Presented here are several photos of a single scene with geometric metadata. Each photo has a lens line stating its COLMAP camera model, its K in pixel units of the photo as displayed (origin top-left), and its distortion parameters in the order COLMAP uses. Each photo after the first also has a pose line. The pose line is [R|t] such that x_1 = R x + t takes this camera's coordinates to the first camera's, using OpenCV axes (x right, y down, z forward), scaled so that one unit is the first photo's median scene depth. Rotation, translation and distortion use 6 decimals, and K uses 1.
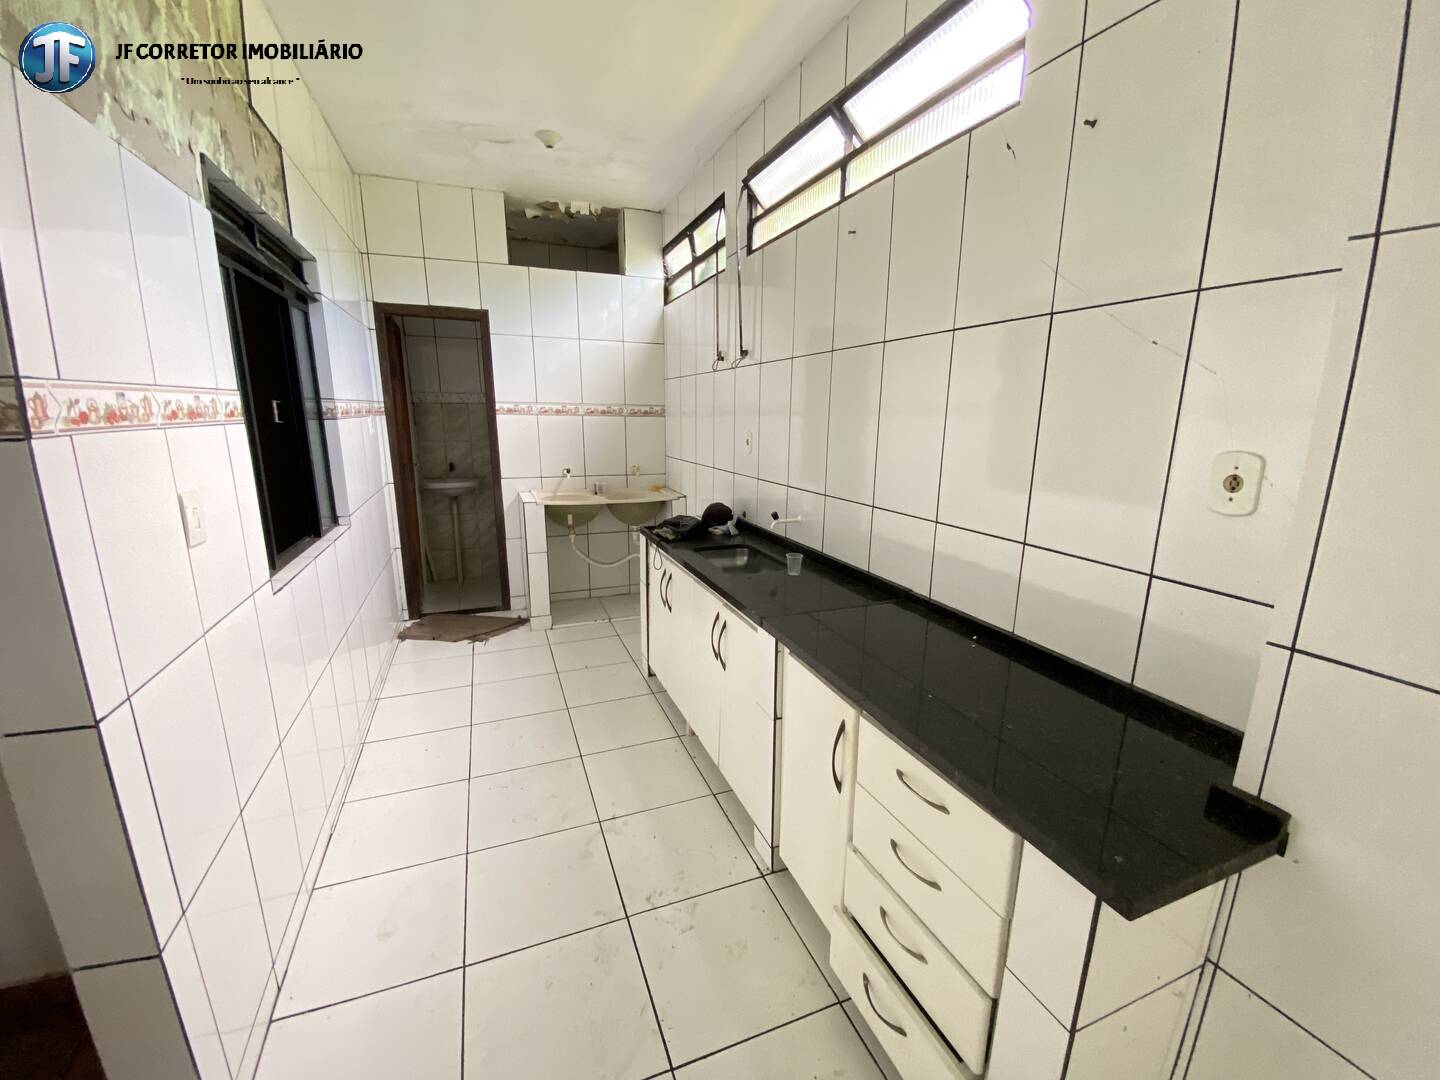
lens RADIAL K [[576.6, 0, 688.8], [0, 576.6, 545.6], [0, 0, 1]] dist [0.023668, -0.012786]
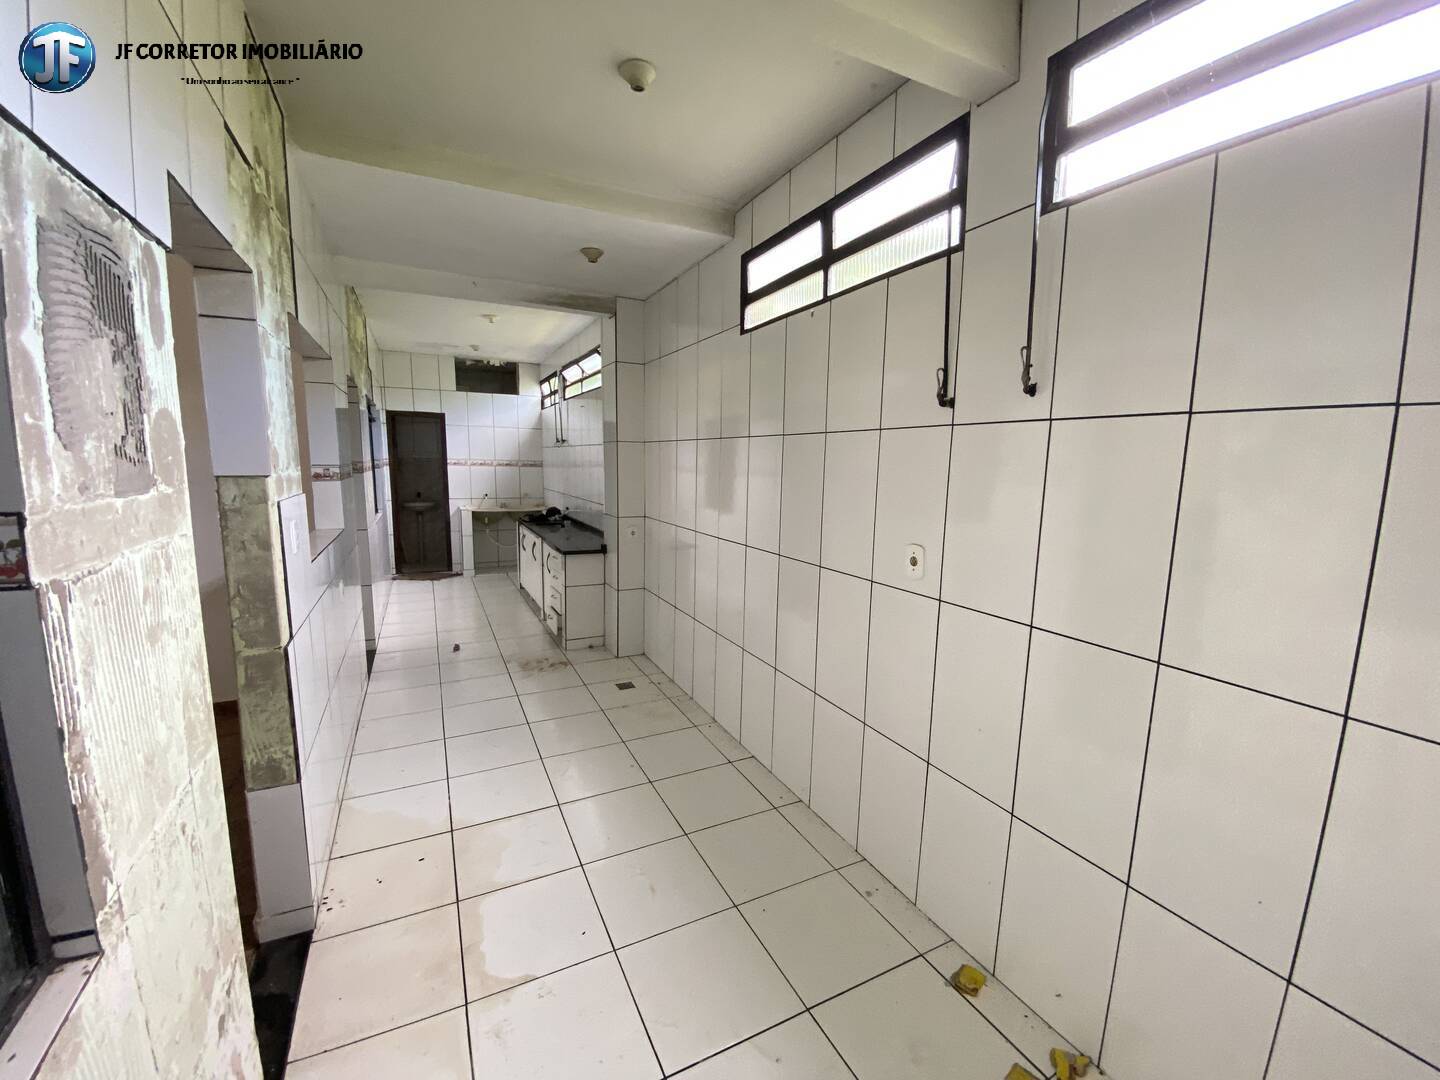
lens RADIAL K [[591.9, 0, 721.4], [0, 591.9, 547.3], [0, 0, 1]] dist [0.002617, -0.014328]
pose [[0.992250, -0.003060, 0.124218, 0.316490], [0.013045, 0.996738, -0.079647, 0.207775], [-0.123569, 0.080650, 0.989053, -1.006873]]
